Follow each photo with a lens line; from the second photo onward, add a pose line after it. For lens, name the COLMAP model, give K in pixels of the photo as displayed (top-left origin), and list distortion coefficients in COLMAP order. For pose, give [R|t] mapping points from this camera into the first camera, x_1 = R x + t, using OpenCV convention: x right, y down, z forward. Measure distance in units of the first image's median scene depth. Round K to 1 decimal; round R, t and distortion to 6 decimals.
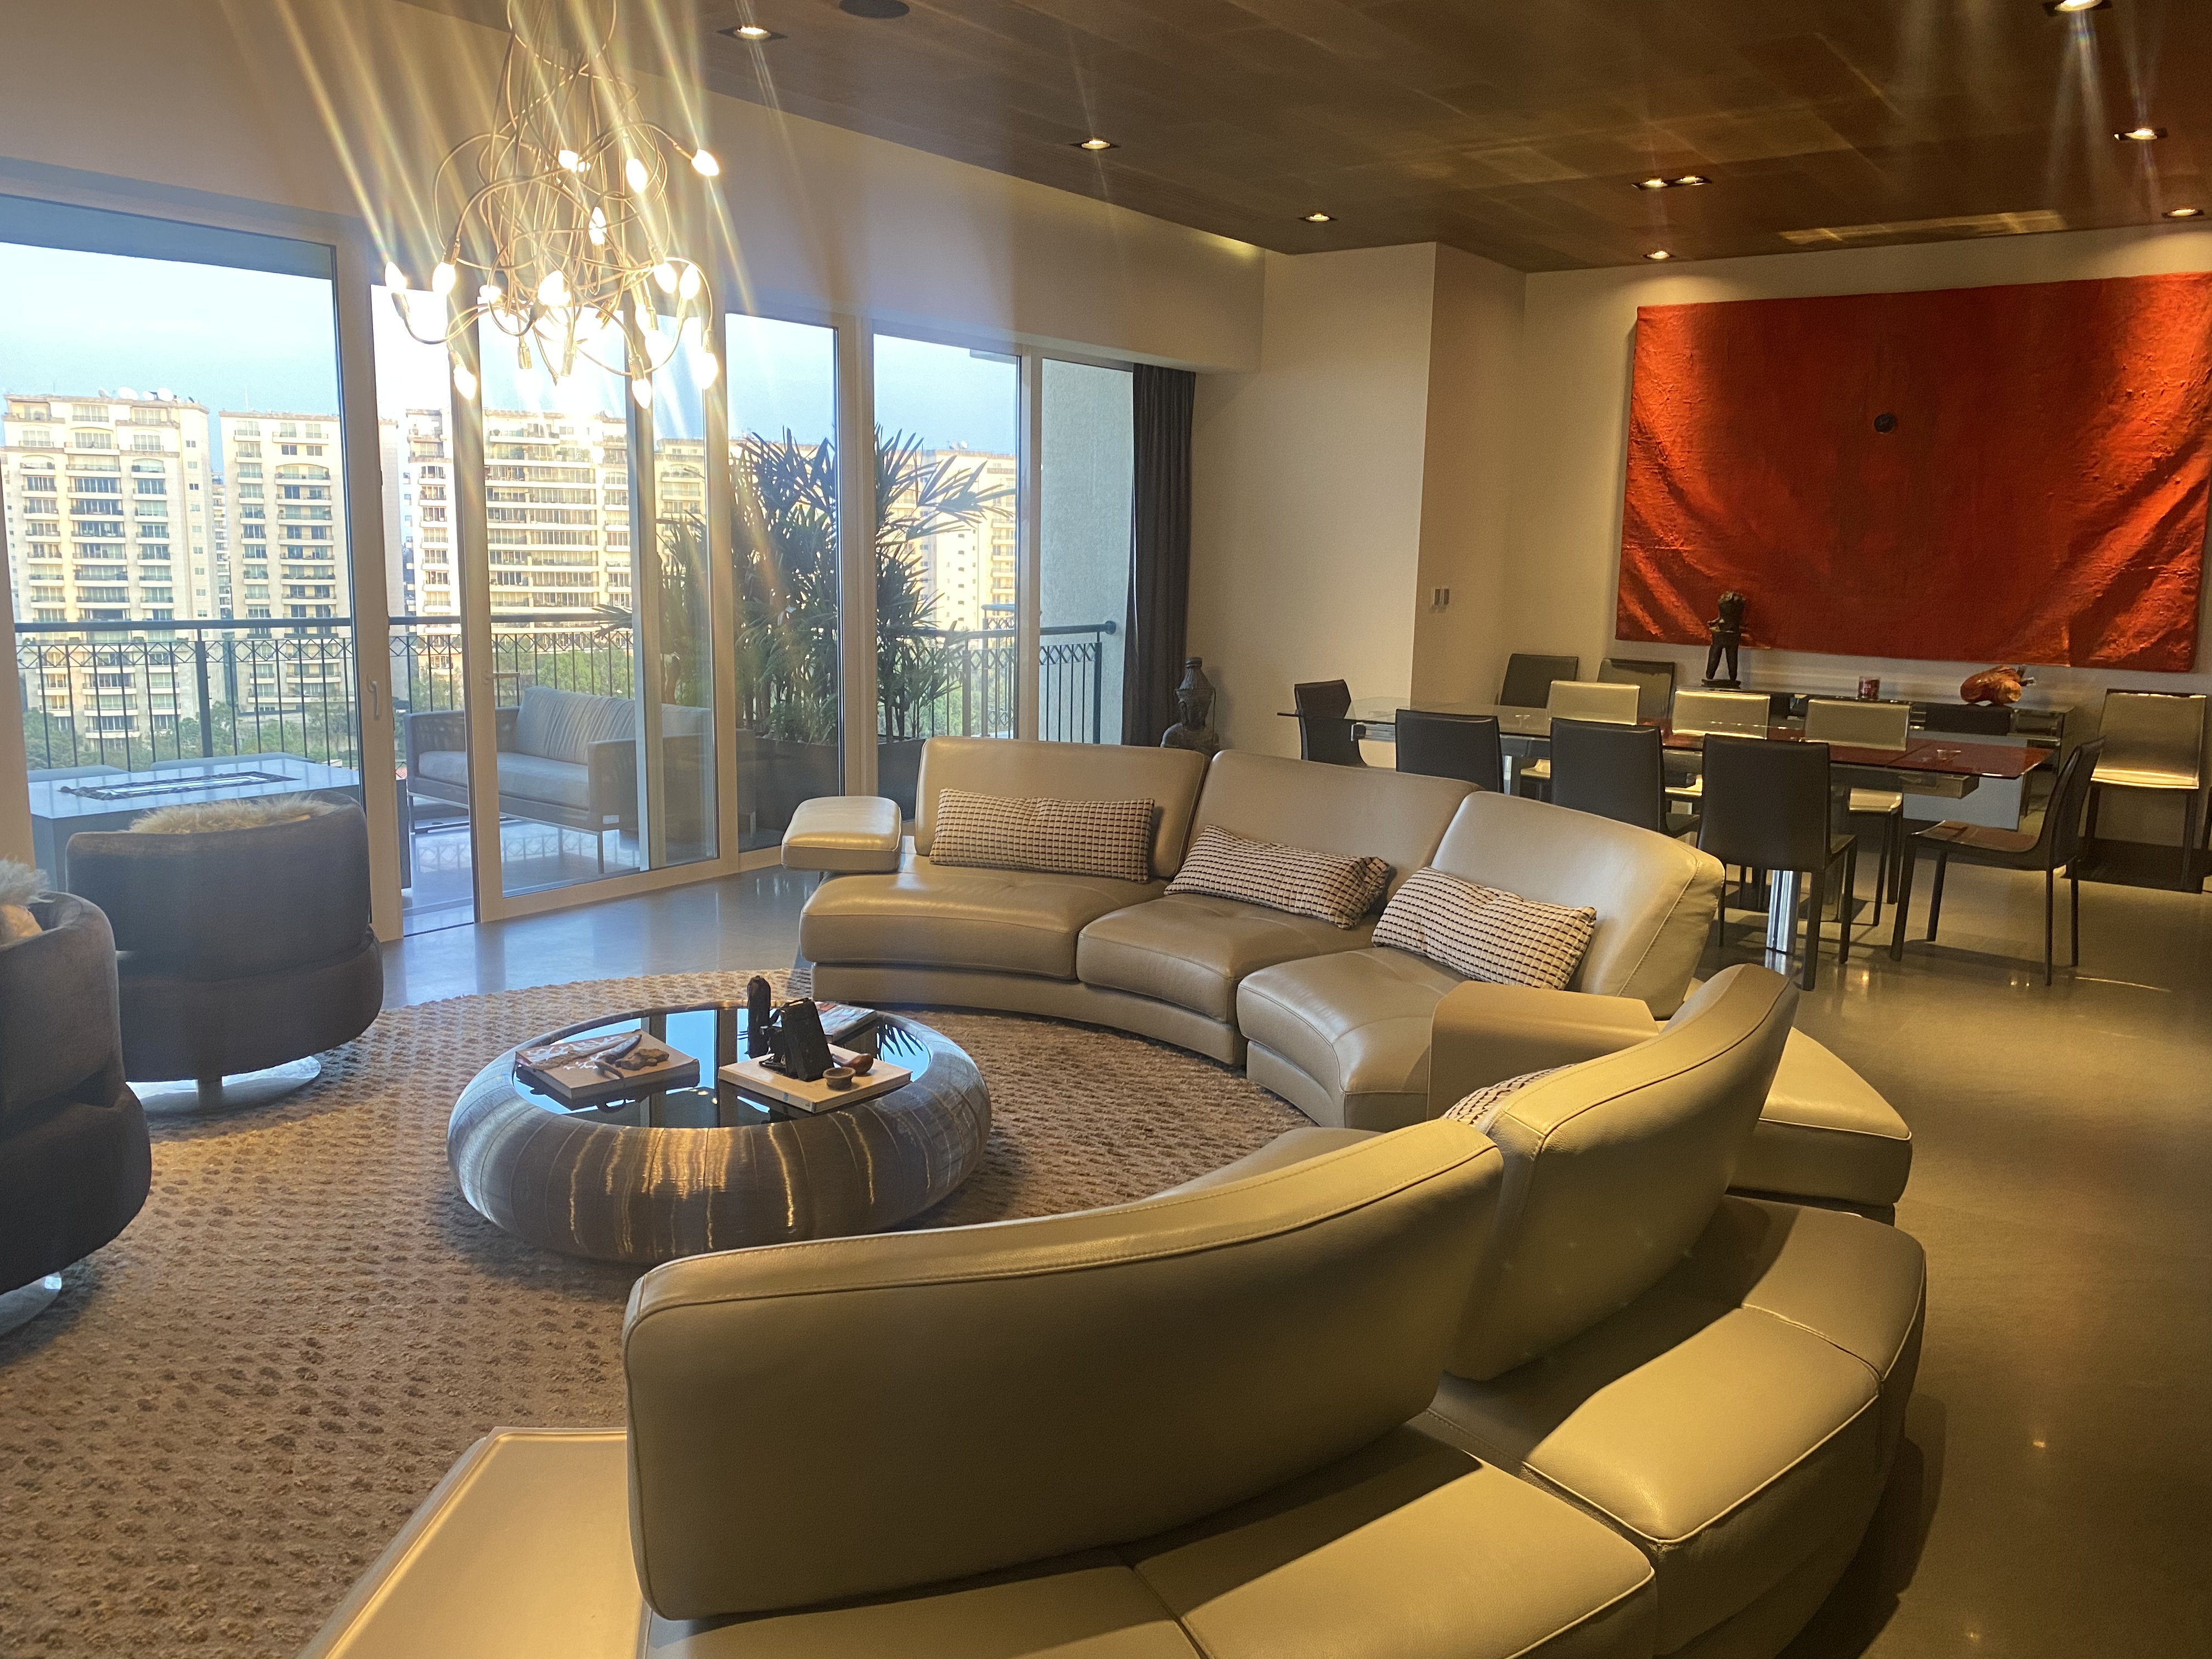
lens RADIAL K [[1704.6, 0, 1110.2], [0, 1704.6, 800.8], [0, 0, 1]] dist [0.027929, -0.012706]
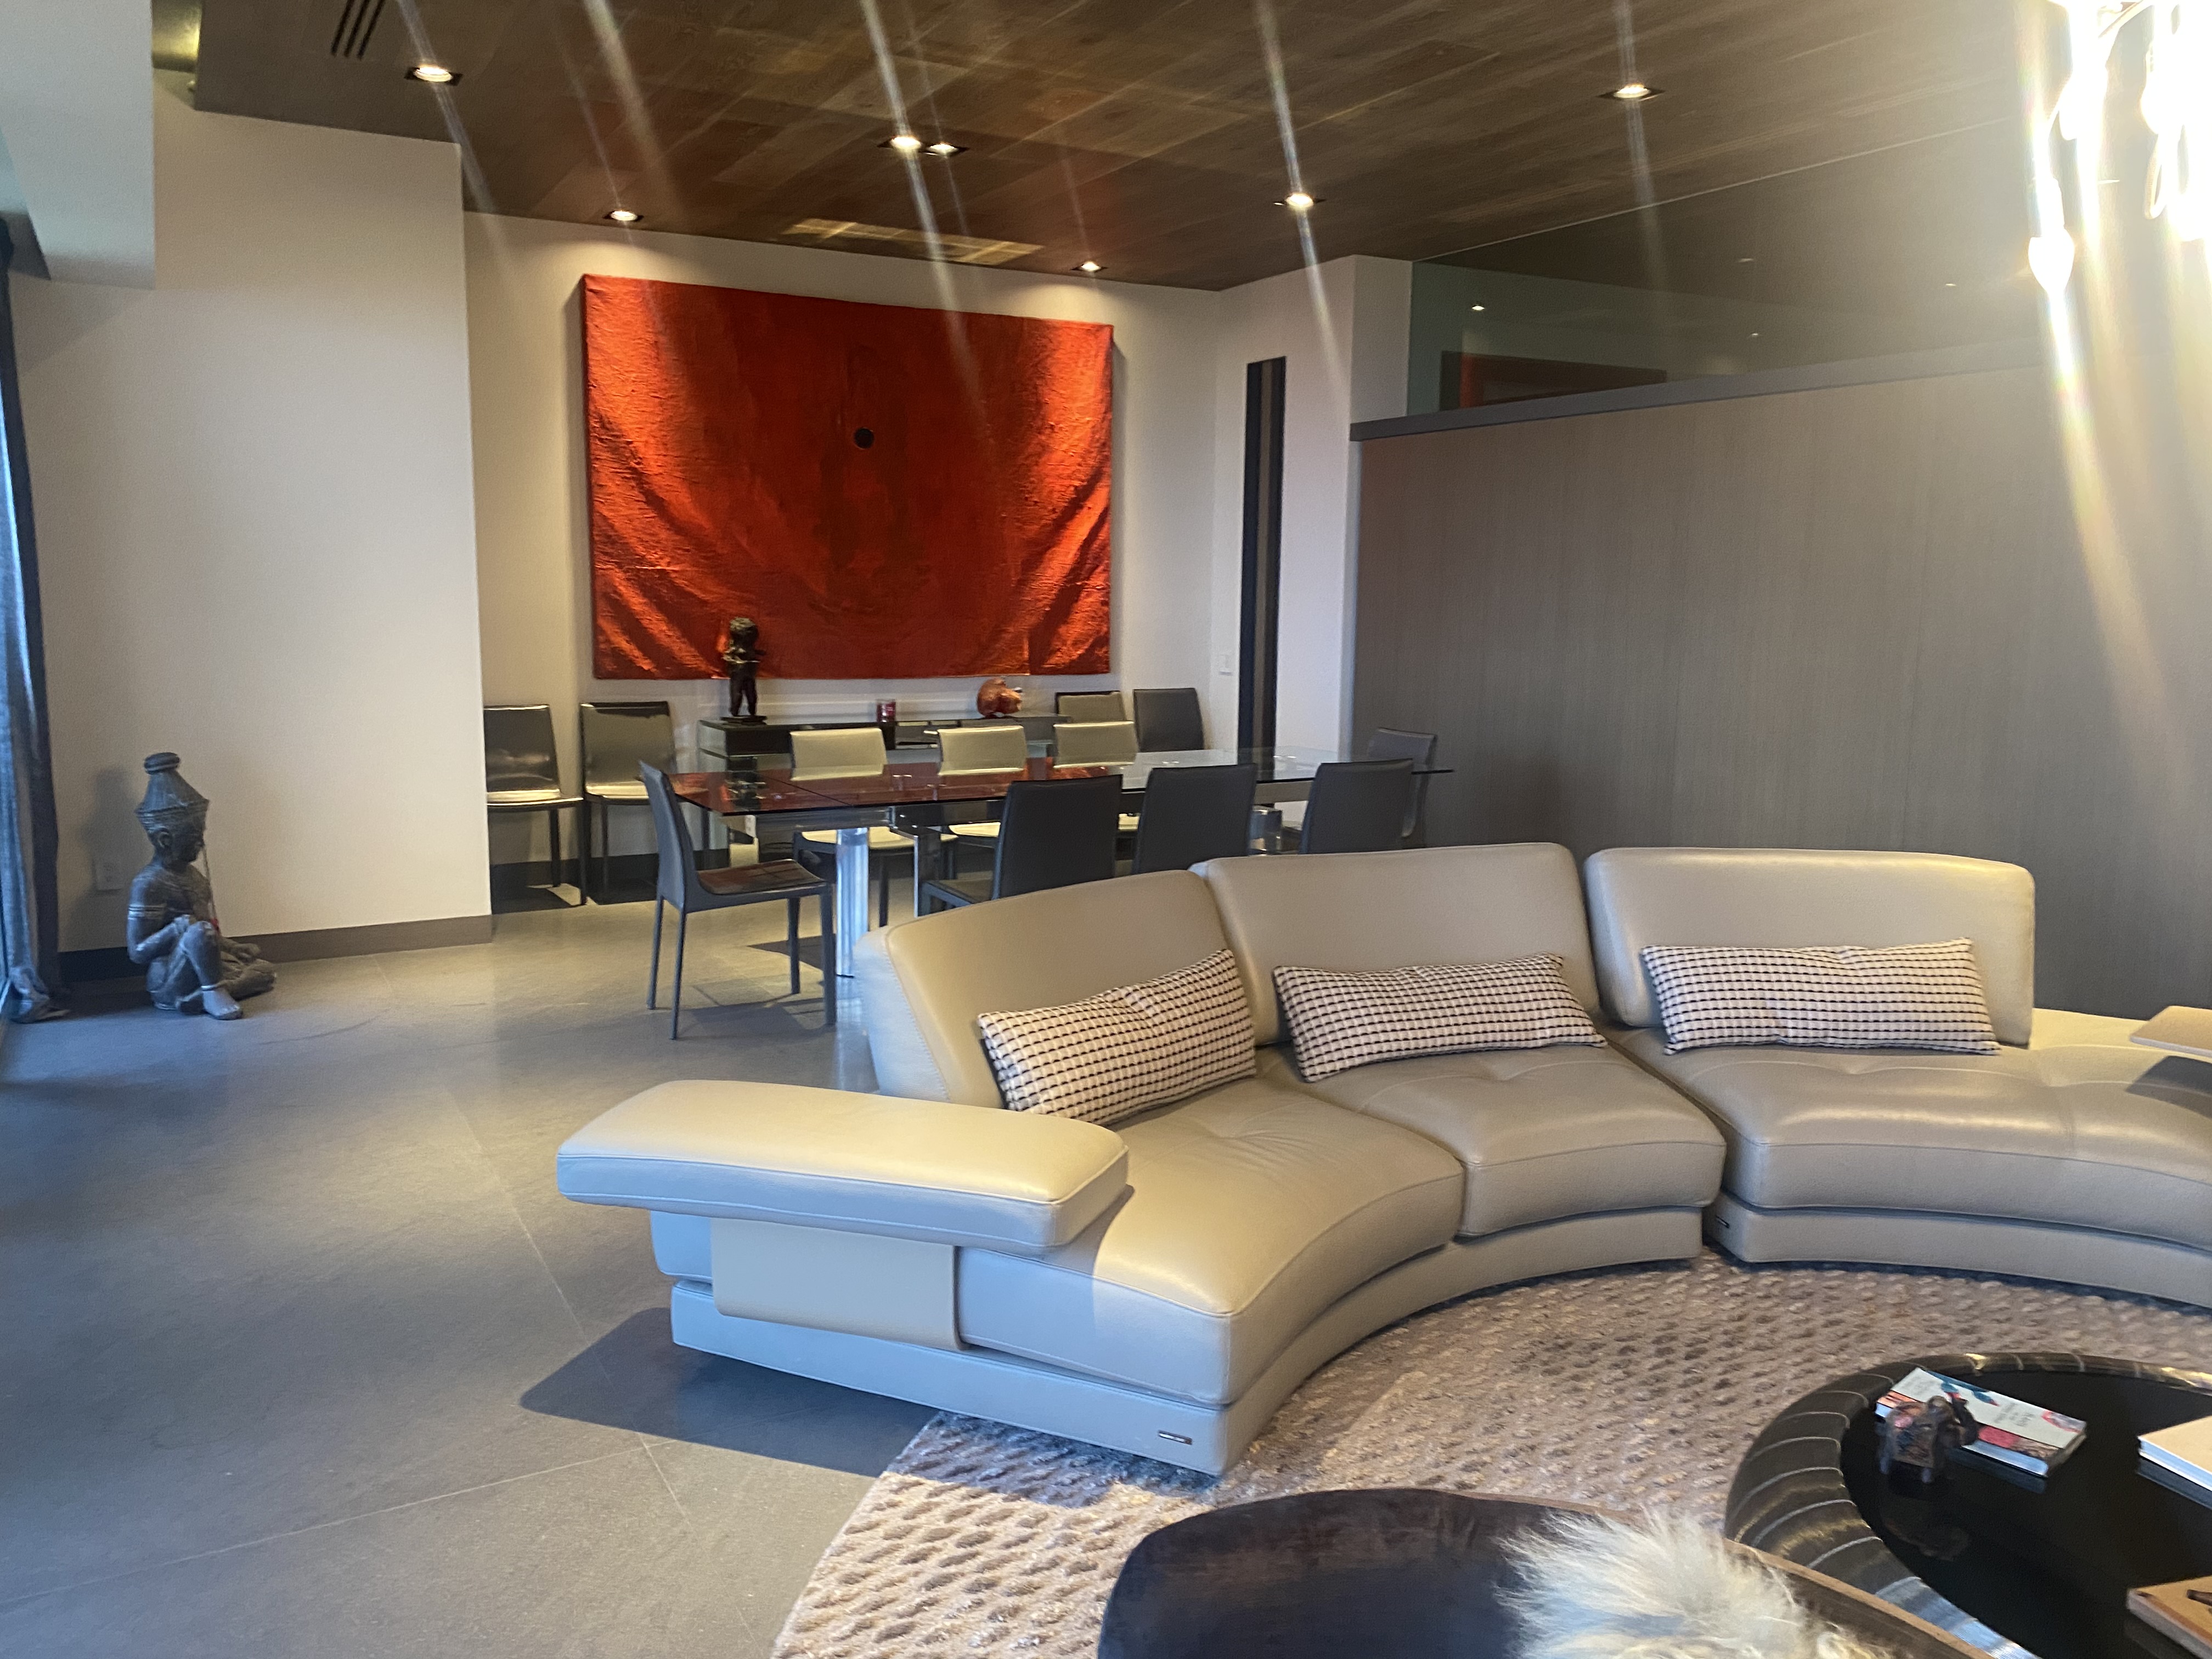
lens RADIAL K [[1690.8, 0, 1093.3], [0, 1690.8, 823.2], [0, 0, 1]] dist [0.061686, -0.090608]
pose [[0.432123, -0.143711, 0.890290, -0.356785], [0.138472, 0.986087, 0.091964, -0.071350], [-0.891120, 0.083541, 0.446011, 0.447385]]
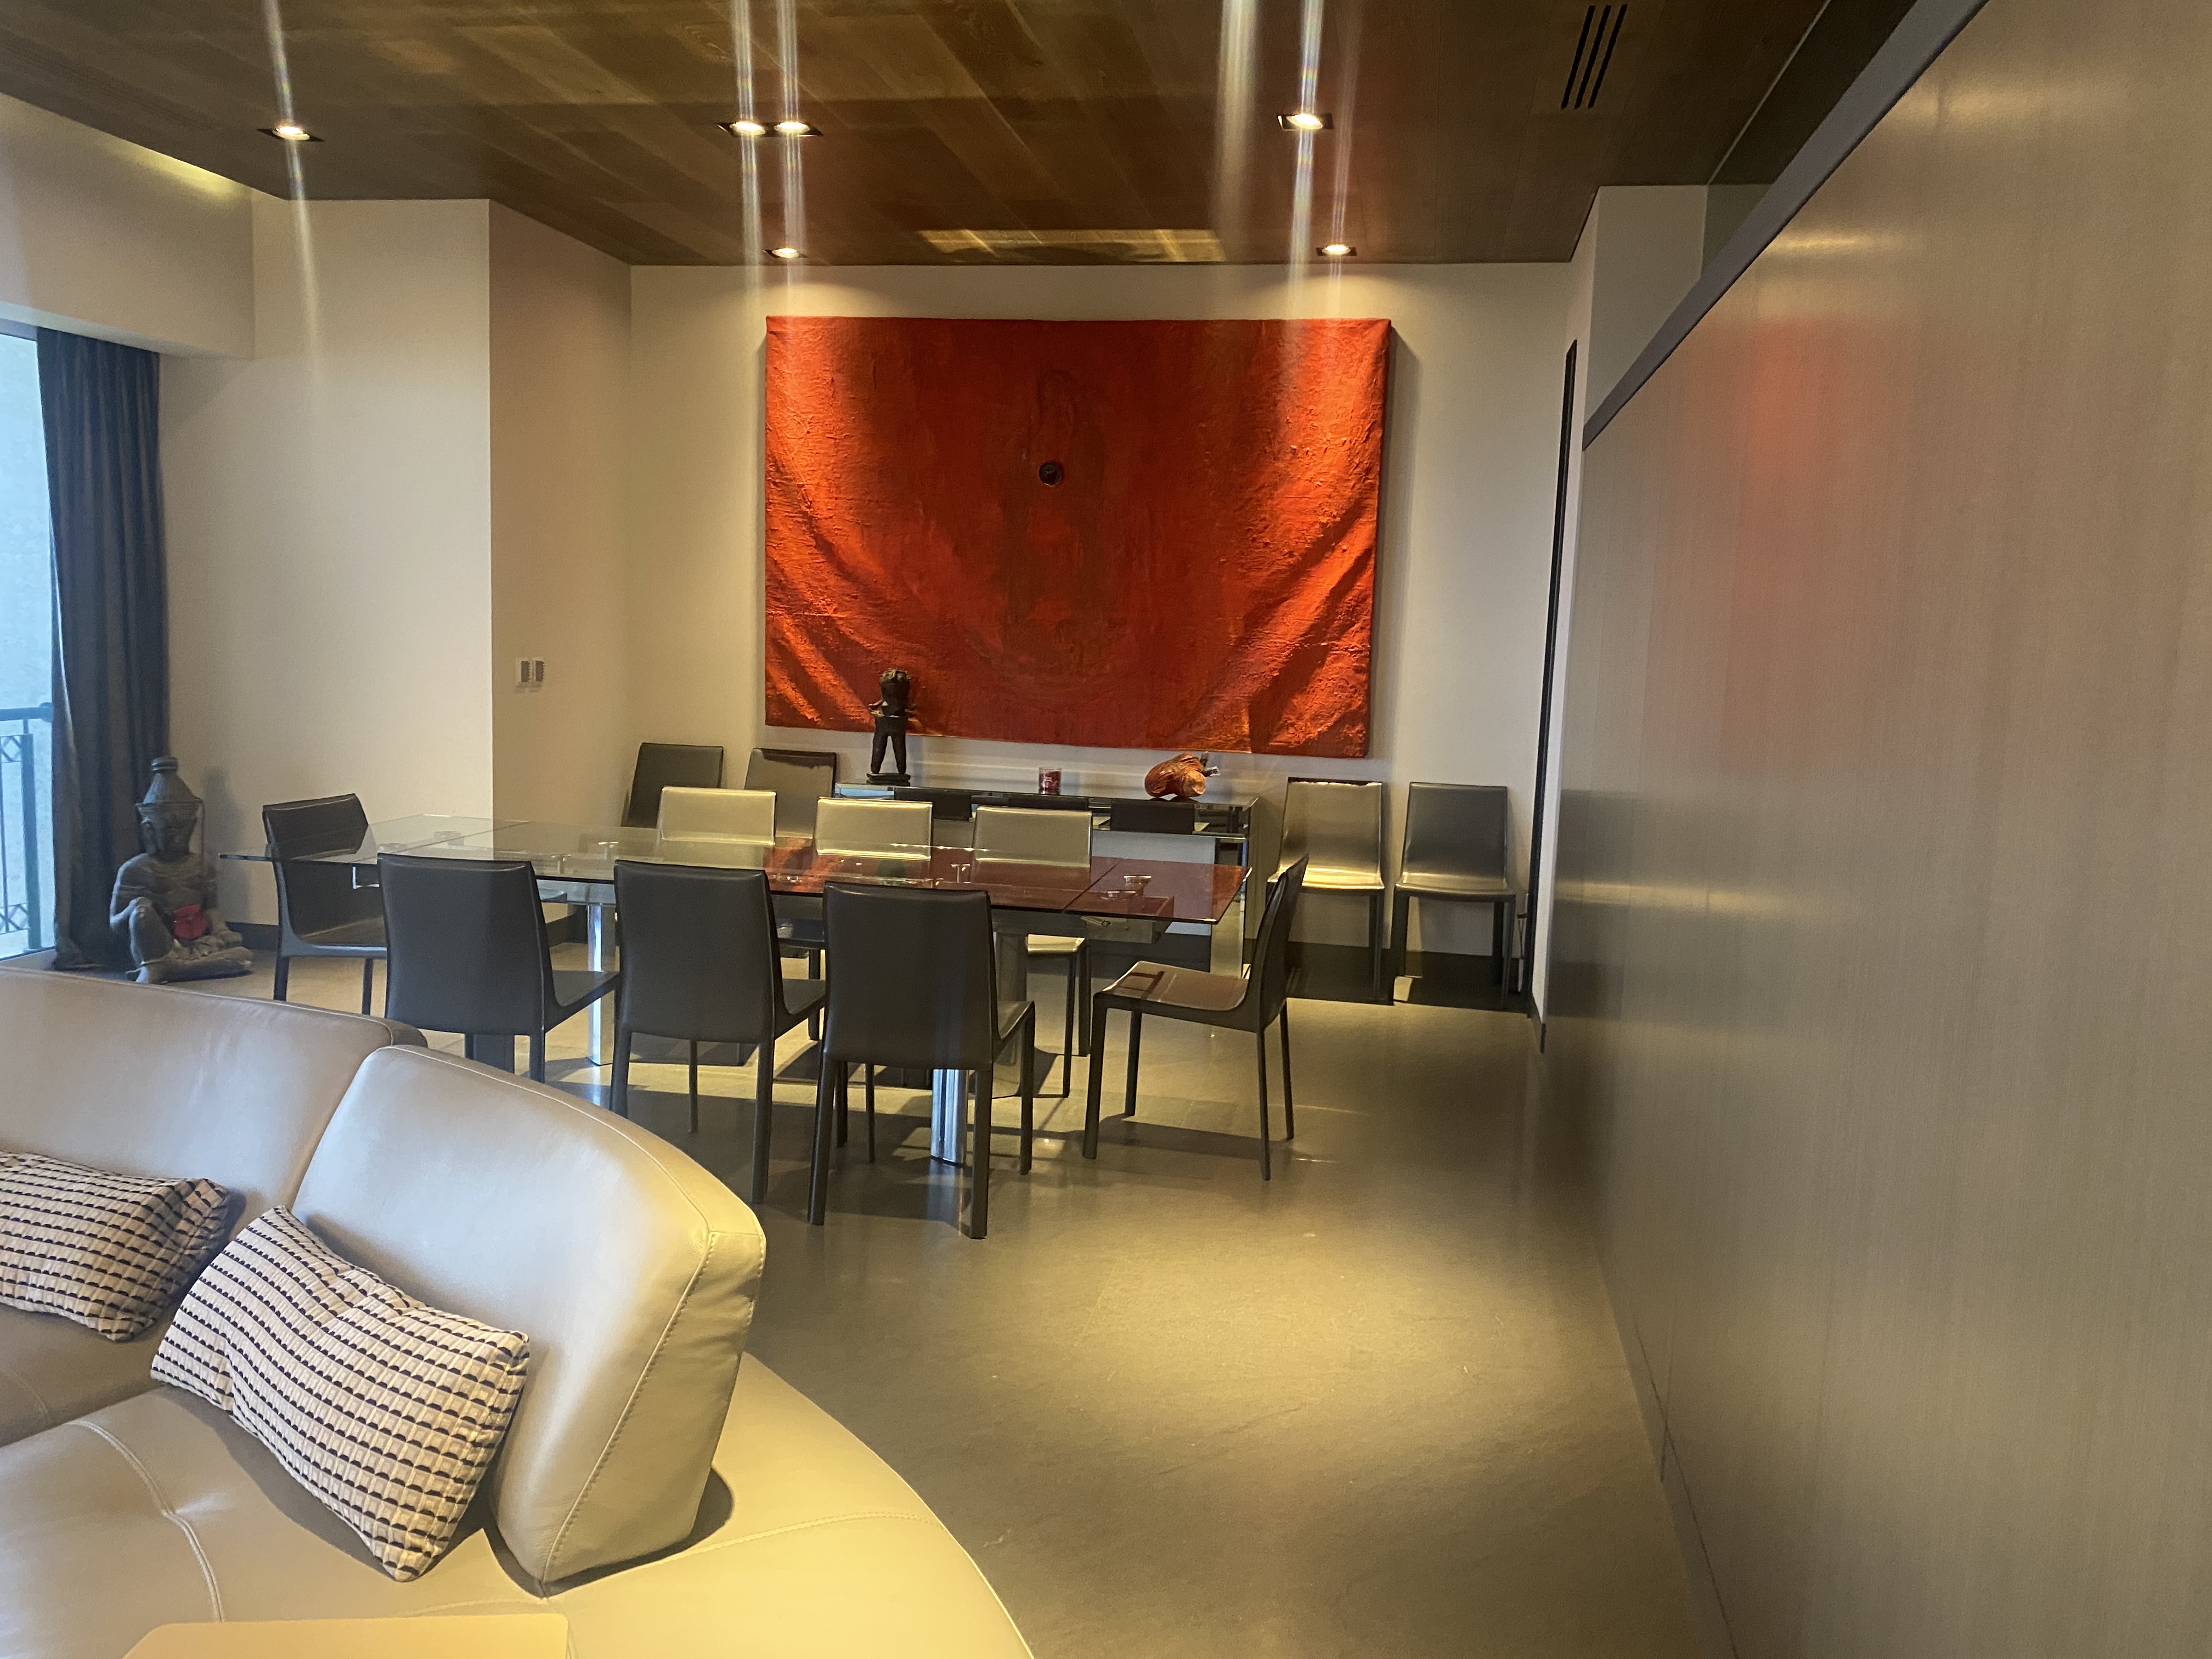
lens RADIAL K [[1708.7, 0, 1093.4], [0, 1708.7, 838.0], [0, 0, 1]] dist [0.070188, -0.006103]
pose [[0.907867, -0.042959, 0.417052, 0.099457], [0.049544, 0.998760, -0.004972, -0.030520], [-0.416321, 0.025176, 0.908869, 0.203250]]
